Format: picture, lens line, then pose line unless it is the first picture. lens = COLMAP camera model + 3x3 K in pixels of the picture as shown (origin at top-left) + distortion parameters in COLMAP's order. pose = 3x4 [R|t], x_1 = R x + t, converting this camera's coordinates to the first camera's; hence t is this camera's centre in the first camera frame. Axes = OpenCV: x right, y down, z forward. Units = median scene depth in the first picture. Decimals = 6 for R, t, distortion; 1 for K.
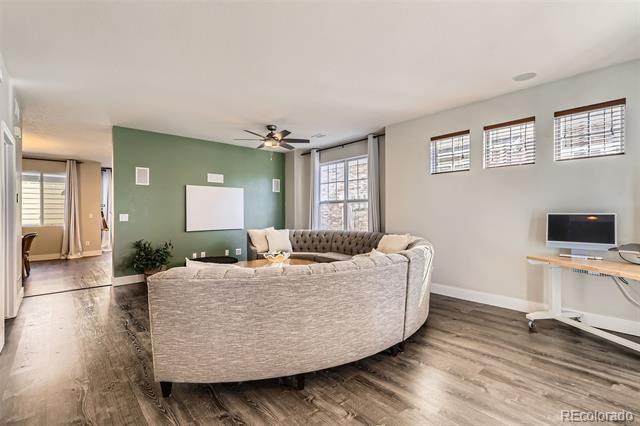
lens RADIAL K [[297.2, 0, 321.1], [0, 297.2, 214.2], [0, 0, 1]] dist [0.013127, -0.001882]
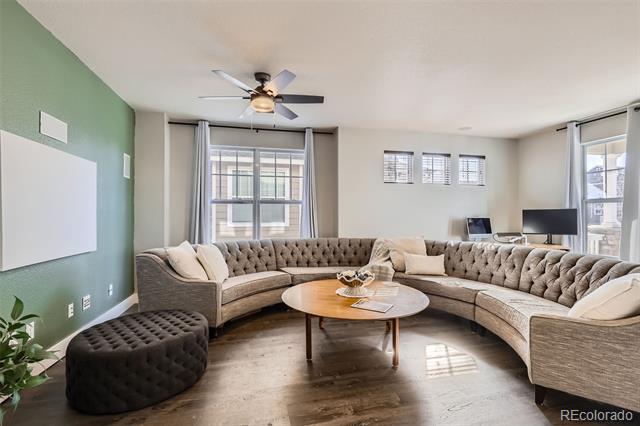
lens RADIAL K [[297.2, 0, 323.3], [0, 297.2, 214.5], [0, 0, 1]] dist [0.013127, -0.001882]
pose [[0.464161, 0.009478, 0.885700, -0.594881], [0.005433, 0.999893, -0.013548, 0.001410], [-0.885734, 0.011101, 0.464060, 0.548829]]
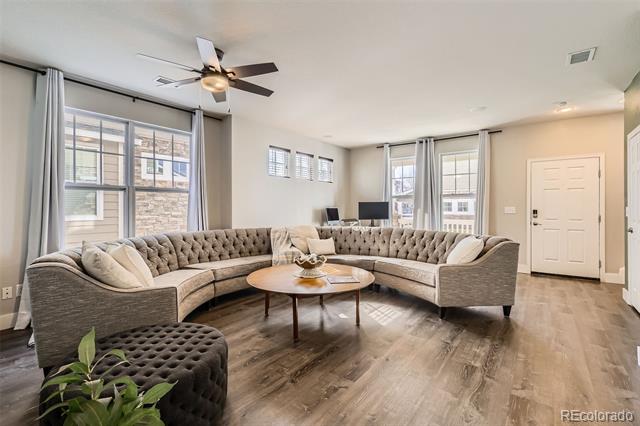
lens RADIAL K [[297.2, 0, 322.2], [0, 297.2, 207.8], [0, 0, 1]] dist [0.013127, -0.001882]
pose [[-0.205898, 0.001624, 0.978572, -0.689296], [0.009824, 0.999952, 0.000407, -0.000236], [-0.978524, 0.009697, -0.205904, 0.836315]]
